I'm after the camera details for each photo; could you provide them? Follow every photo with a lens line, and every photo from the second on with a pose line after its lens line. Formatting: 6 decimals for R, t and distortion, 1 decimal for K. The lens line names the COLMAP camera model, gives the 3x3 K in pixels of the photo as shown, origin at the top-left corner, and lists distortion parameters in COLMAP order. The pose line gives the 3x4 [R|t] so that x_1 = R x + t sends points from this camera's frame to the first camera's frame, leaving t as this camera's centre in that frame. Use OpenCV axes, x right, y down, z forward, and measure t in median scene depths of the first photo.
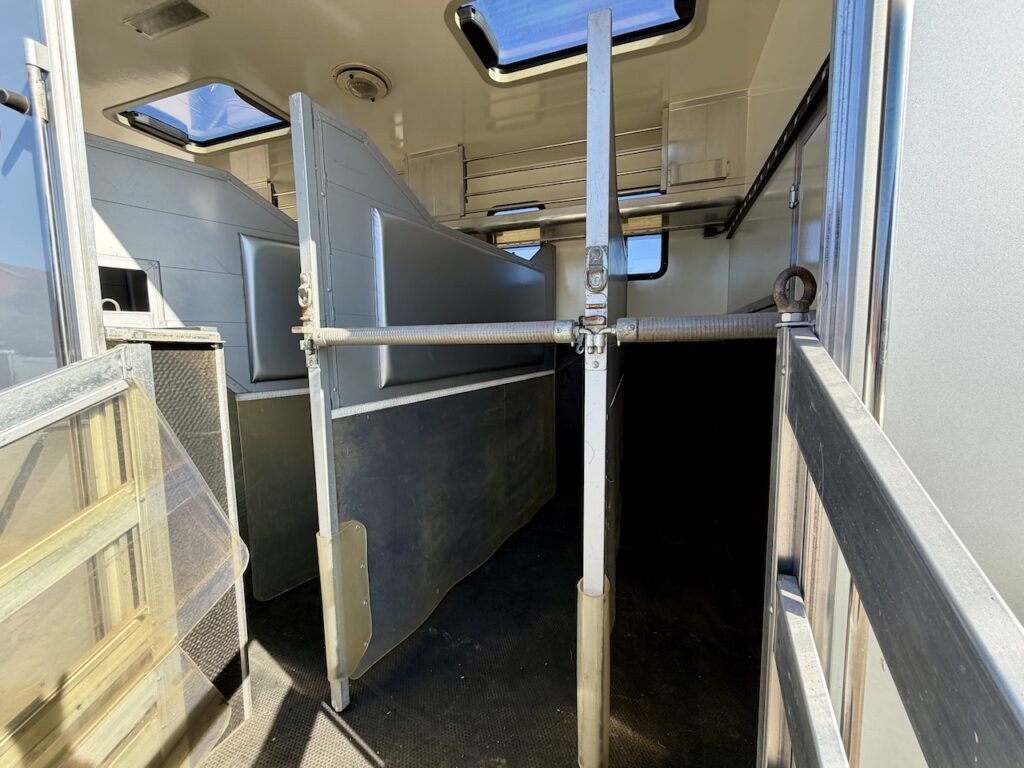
lens RADIAL K [[407.7, 0, 513.7], [0, 407.7, 383.8], [0, 0, 1]] dist [-0.000663, 0.000206]
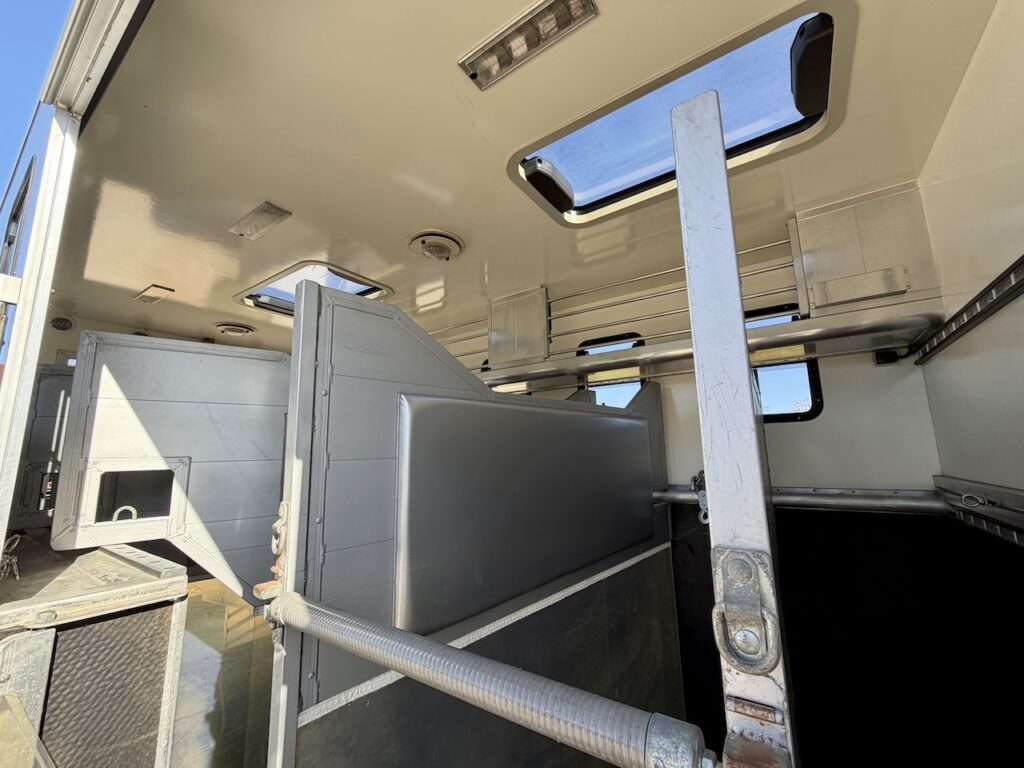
lens RADIAL K [[407.7, 0, 512.6], [0, 407.7, 385.7], [0, 0, 1]] dist [-0.000663, 0.000206]
pose [[0.964396, -0.050009, -0.259691, 0.038740], [-0.017560, 0.967682, -0.251561, -0.156947], [0.263879, 0.247164, 0.932351, 0.202085]]
